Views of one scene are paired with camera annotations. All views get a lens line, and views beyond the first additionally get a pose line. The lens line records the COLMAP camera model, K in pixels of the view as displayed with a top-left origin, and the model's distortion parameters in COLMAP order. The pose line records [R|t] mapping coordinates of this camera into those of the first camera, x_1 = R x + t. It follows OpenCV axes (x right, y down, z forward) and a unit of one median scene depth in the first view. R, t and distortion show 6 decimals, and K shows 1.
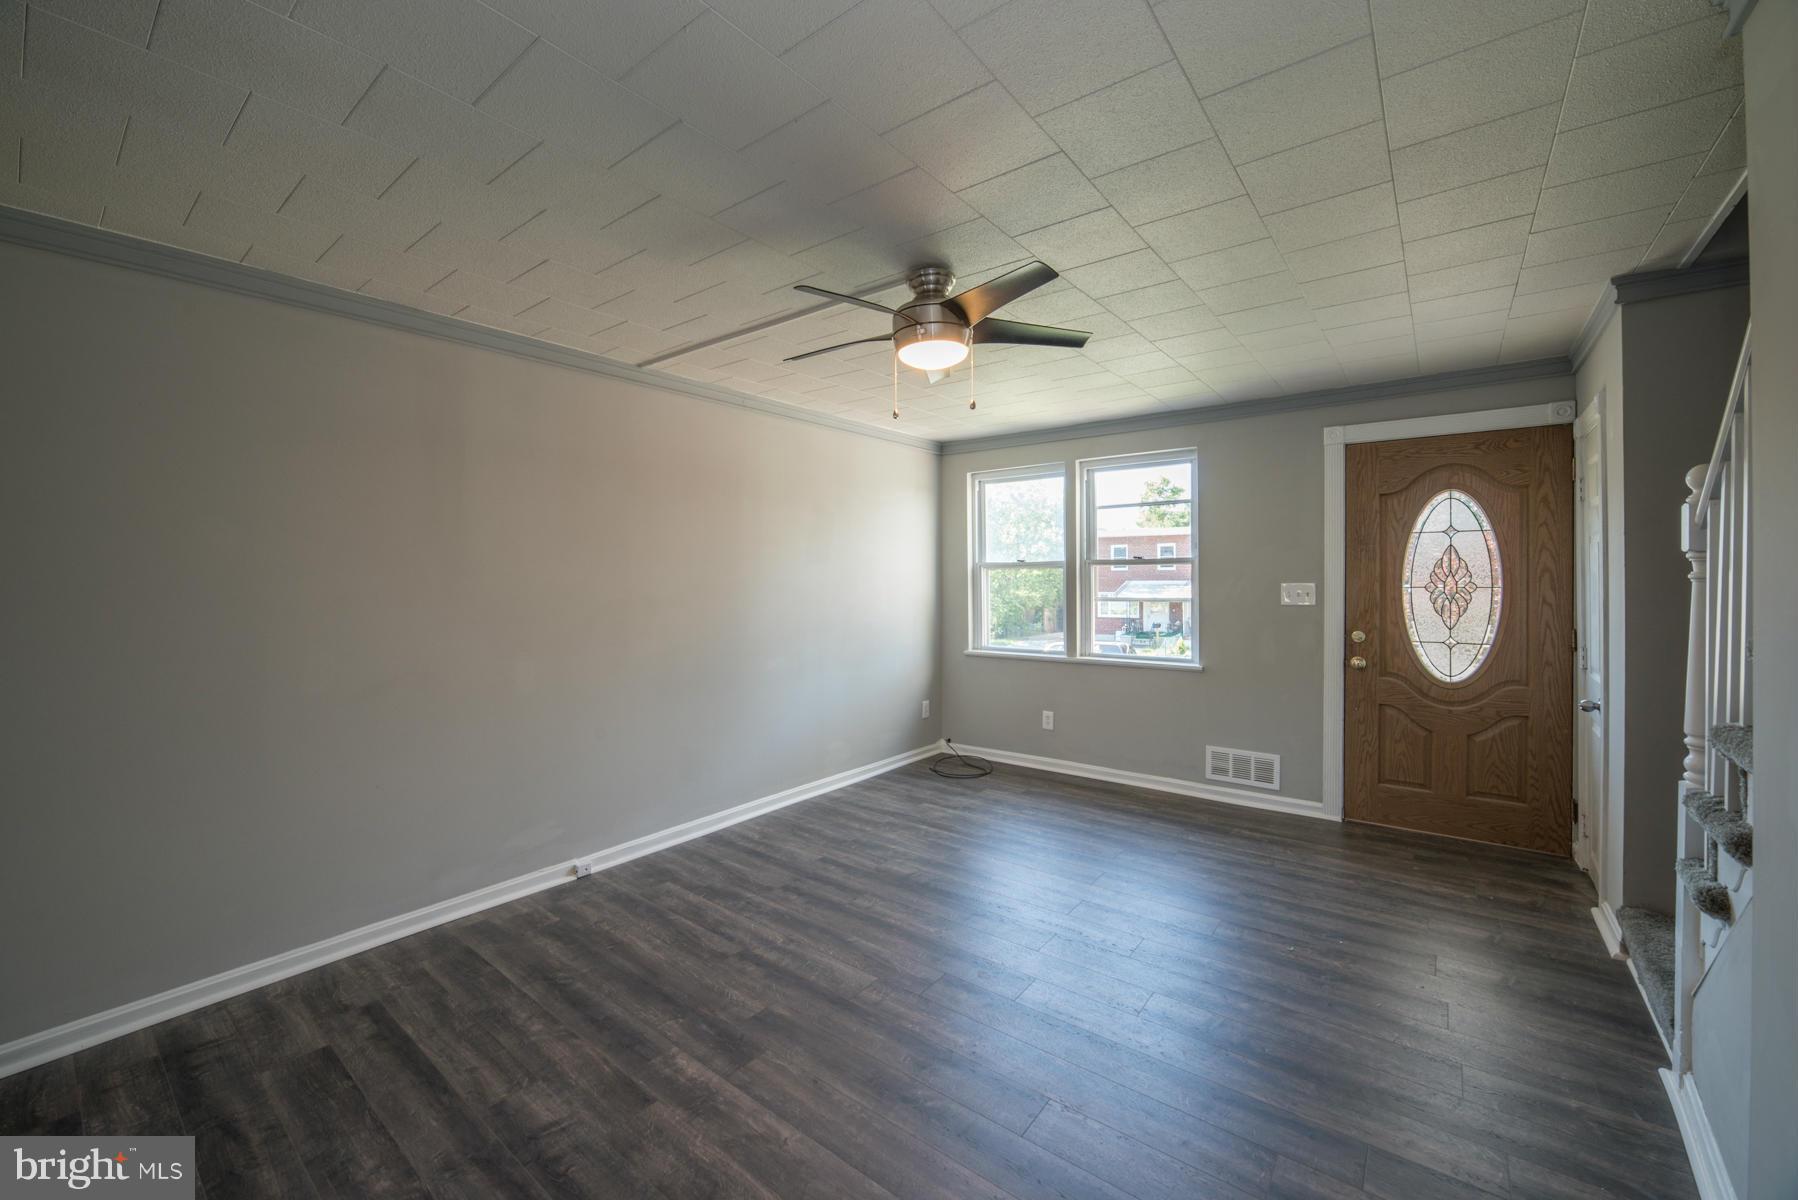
lens RADIAL K [[708.8, 0, 899.1], [0, 708.8, 582.0], [0, 0, 1]] dist [-0.044265, 0.017539]
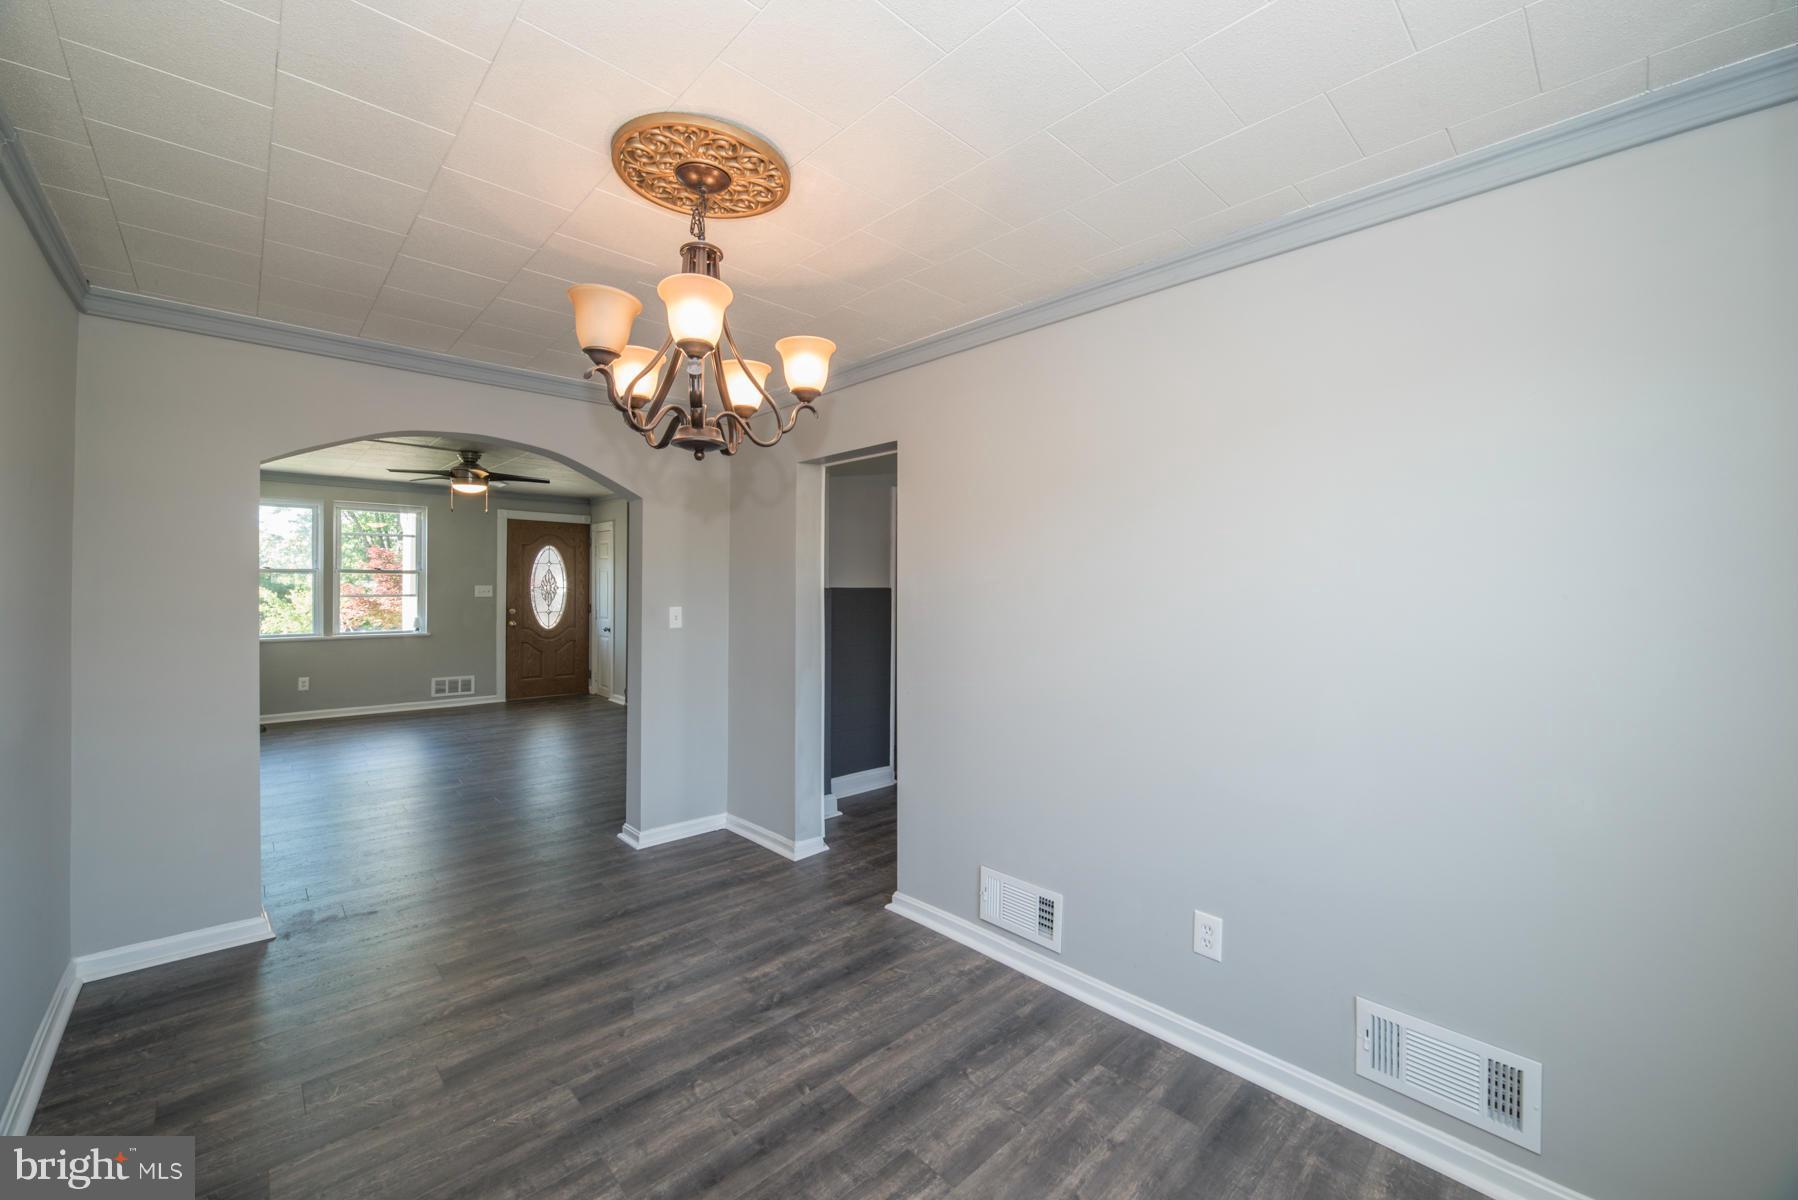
lens RADIAL K [[708.8, 0, 899.1], [0, 708.8, 582.0], [0, 0, 1]] dist [-0.044265, 0.017539]
pose [[0.149768, 0.007881, 0.988690, -1.322346], [-0.005068, 0.999961, -0.007204, -0.000290], [-0.988708, -0.003932, 0.149802, -0.491375]]
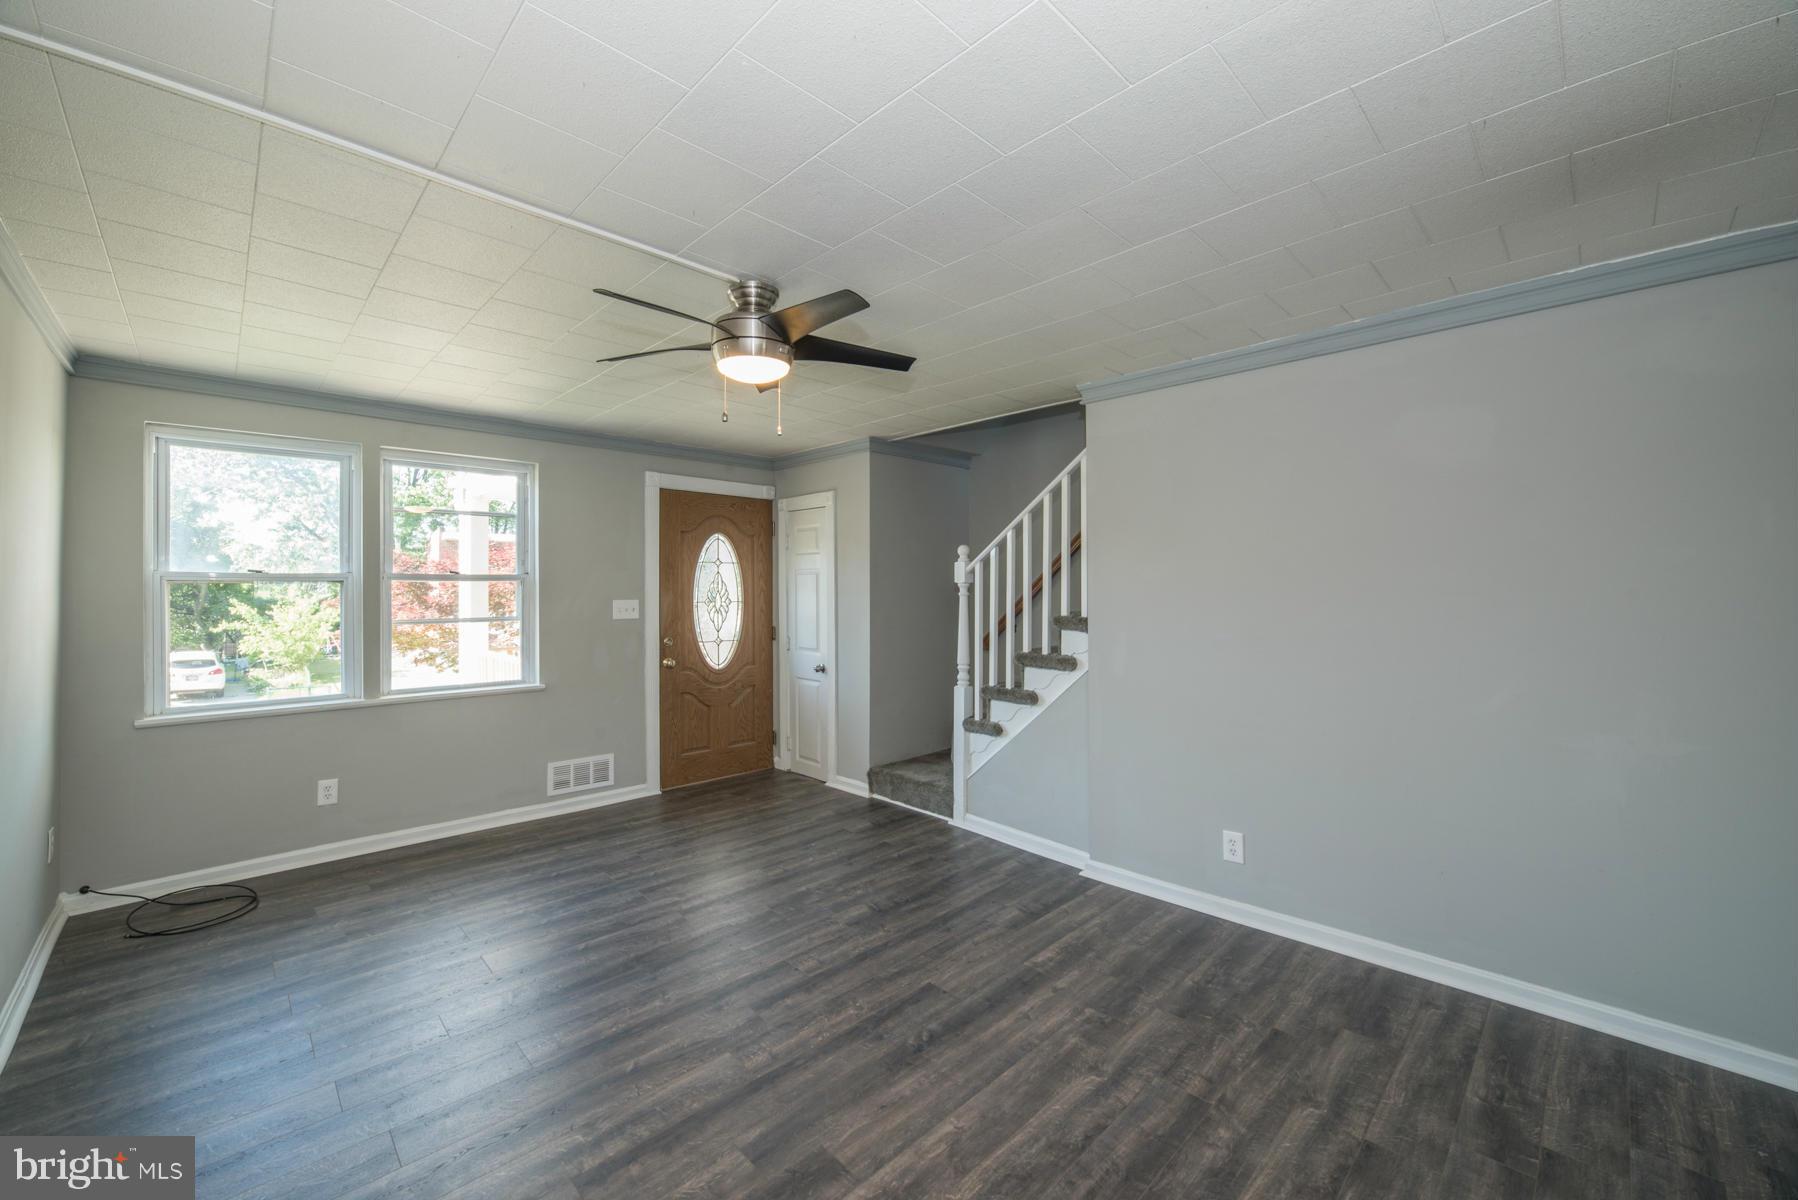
lens RADIAL K [[708.8, 0, 899.1], [0, 708.8, 582.0], [0, 0, 1]] dist [-0.044265, 0.017539]
pose [[0.131648, 0.014747, 0.991187, -0.583742], [0.007742, 0.999844, -0.015904, -0.006894], [-0.991266, 0.009767, 0.131513, 0.441993]]
